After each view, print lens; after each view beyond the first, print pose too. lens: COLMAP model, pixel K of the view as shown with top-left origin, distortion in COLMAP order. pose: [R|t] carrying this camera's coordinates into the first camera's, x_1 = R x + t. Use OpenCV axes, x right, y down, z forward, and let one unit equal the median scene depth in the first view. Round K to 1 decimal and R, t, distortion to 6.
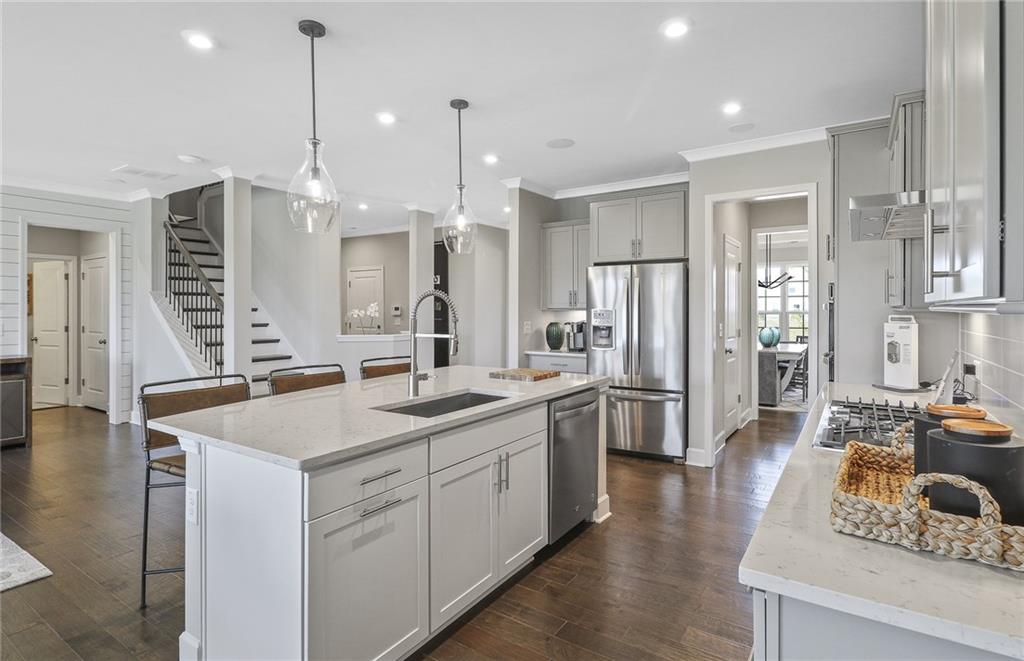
lens RADIAL K [[502.6, 0, 513.8], [0, 502.6, 311.7], [0, 0, 1]] dist [0.000795, 0.000115]
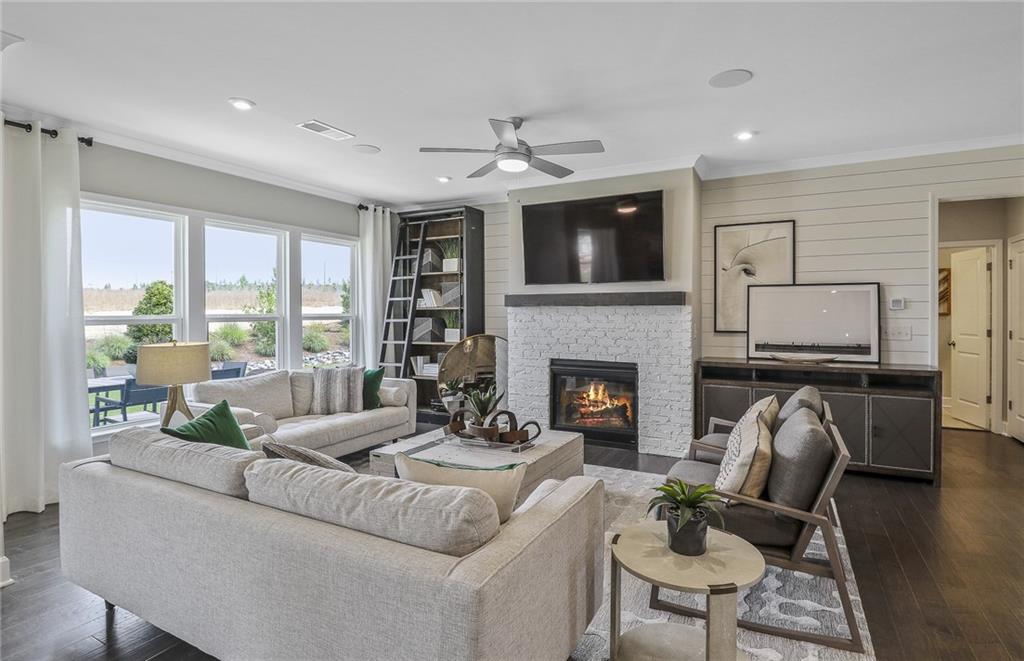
lens RADIAL K [[524.0, 0, 525.1], [0, 524.0, 312.8], [0, 0, 1]] dist [-0.001794, -0.000948]
pose [[0.112836, 0.006425, -0.993593, -0.201566], [-0.000988, 0.999979, 0.006354, -0.003420], [0.993613, 0.000265, 0.112840, 0.237600]]
